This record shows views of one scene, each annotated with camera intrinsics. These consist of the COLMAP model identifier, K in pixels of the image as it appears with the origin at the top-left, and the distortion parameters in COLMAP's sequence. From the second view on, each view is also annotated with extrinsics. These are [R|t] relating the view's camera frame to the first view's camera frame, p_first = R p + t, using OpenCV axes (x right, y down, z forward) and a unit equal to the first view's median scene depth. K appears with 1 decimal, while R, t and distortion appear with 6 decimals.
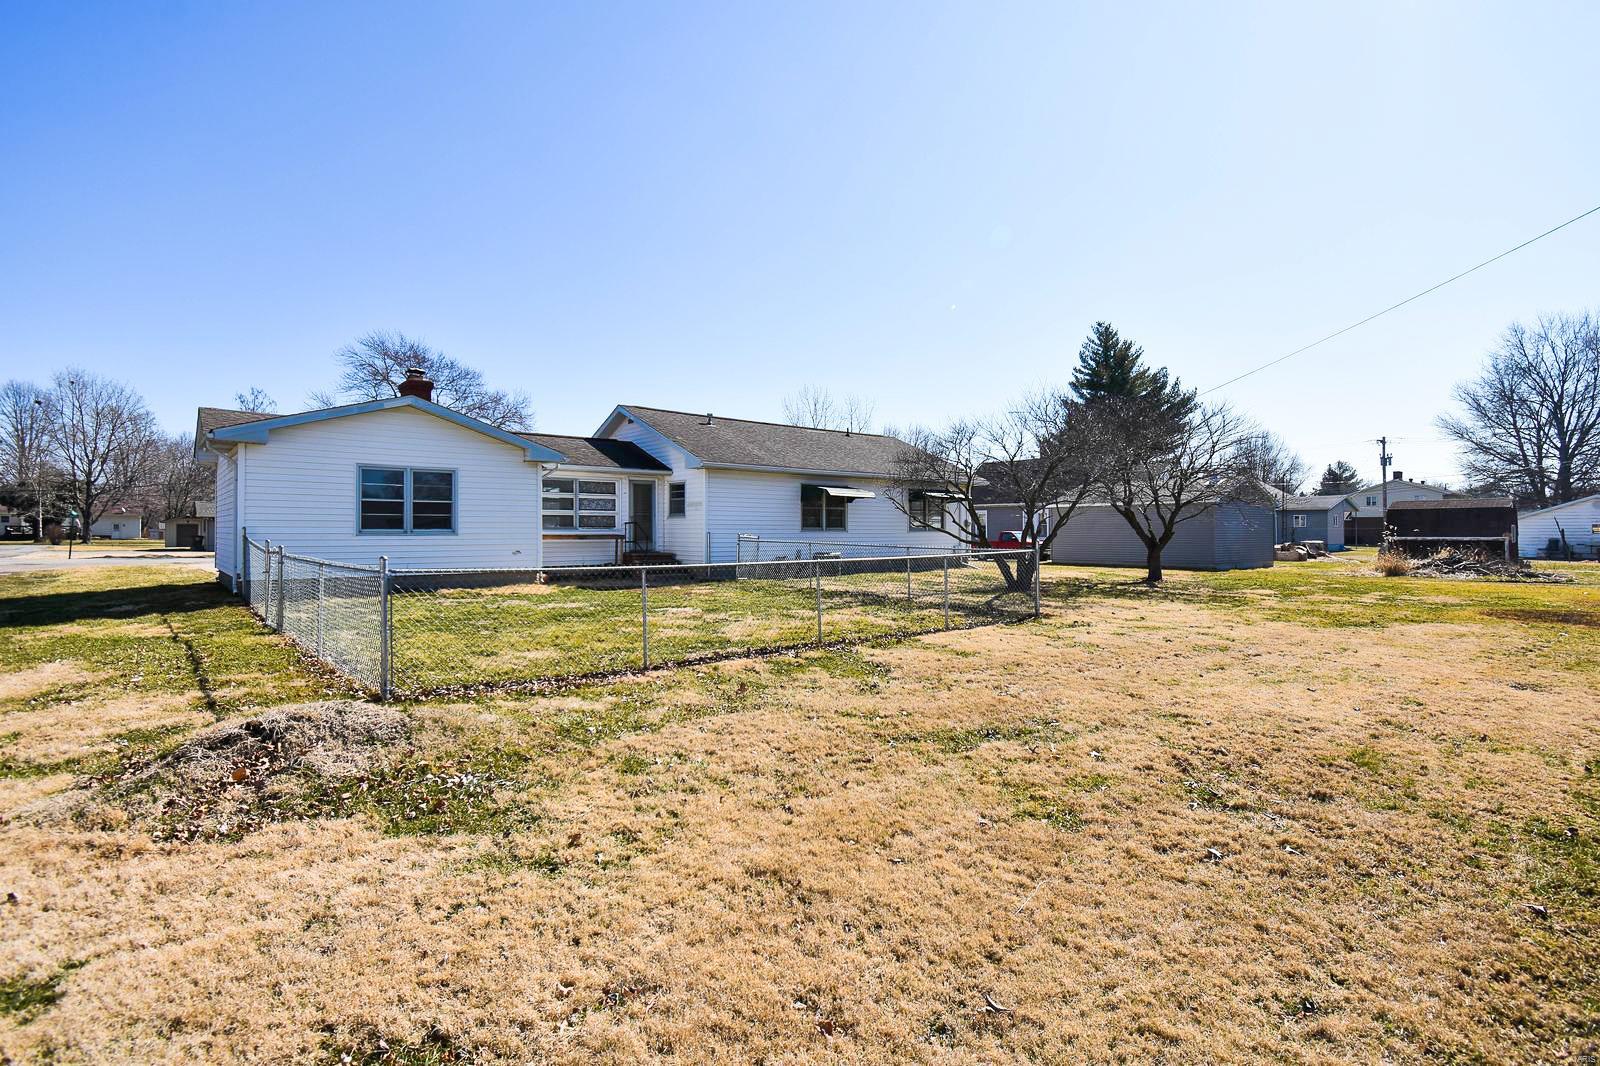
lens RADIAL K [[774.5, 0, 800.0], [0, 774.5, 533.0], [0, 0, 1]] dist [0.000349, -0.021065]
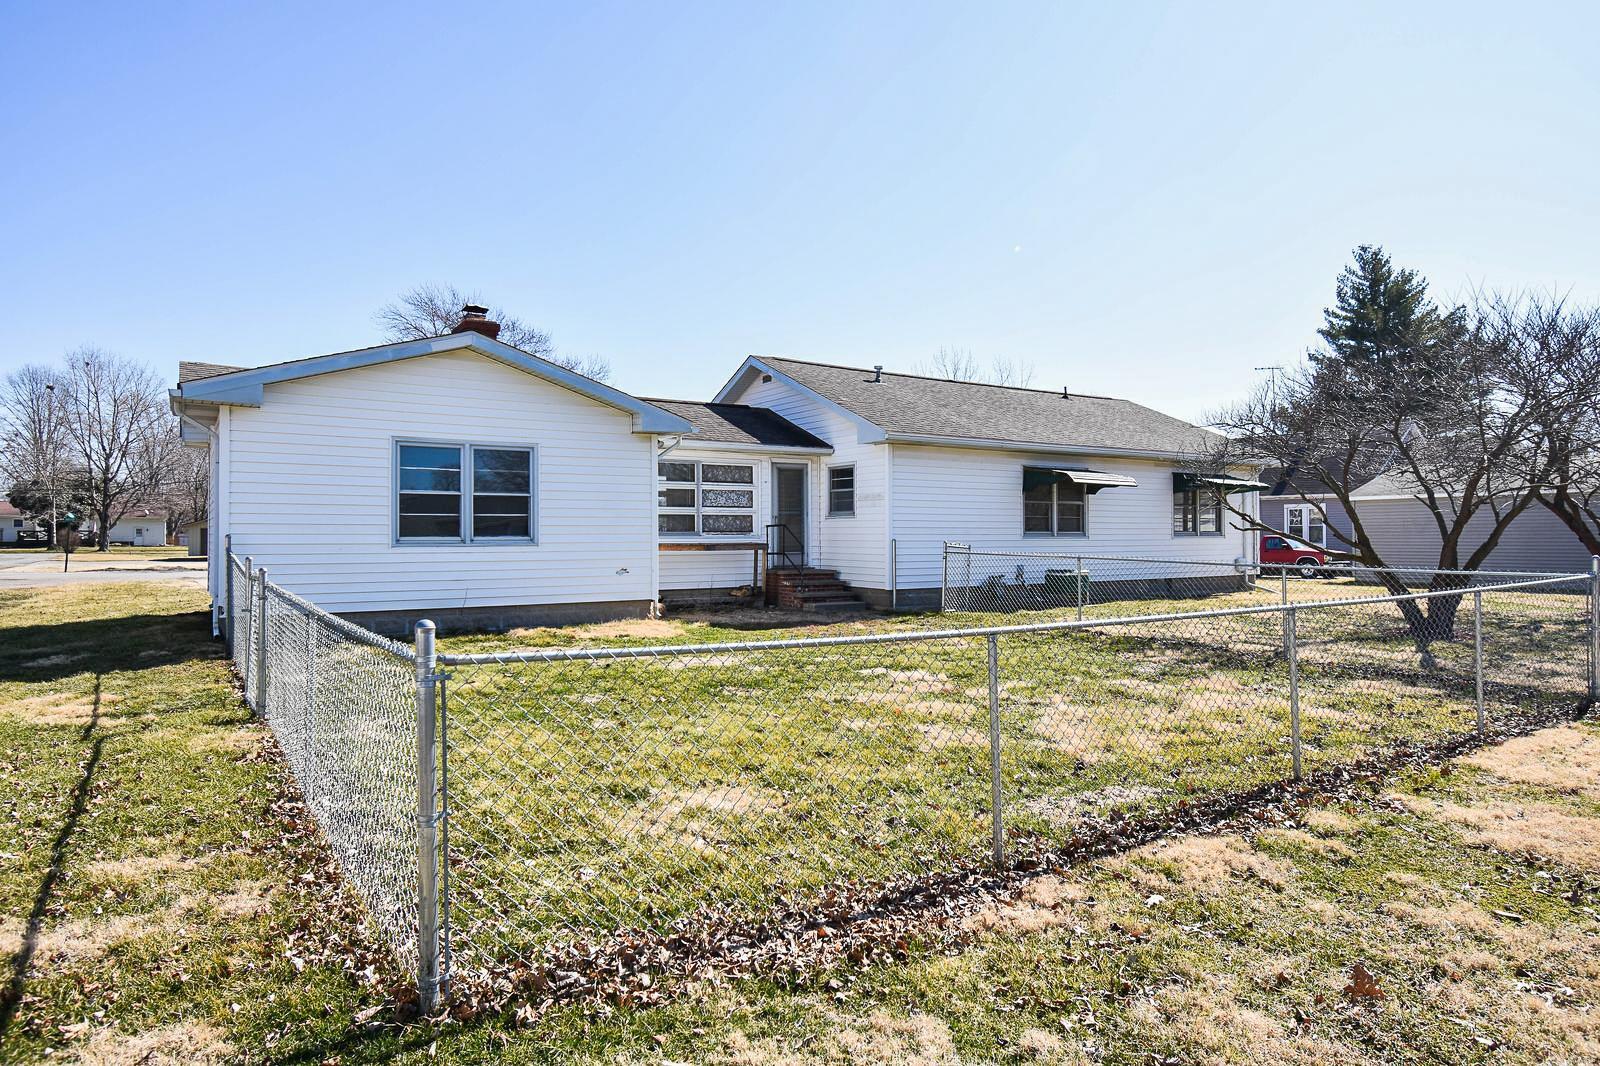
lens RADIAL K [[967.6, 0, 800.0], [0, 967.6, 533.0], [0, 0, 1]] dist [-0.025913, -0.000136]
pose [[0.991496, -0.002792, -0.130106, -0.084941], [0.002292, 0.999989, -0.003997, -0.002920], [0.130116, 0.003665, 0.991492, 0.160021]]
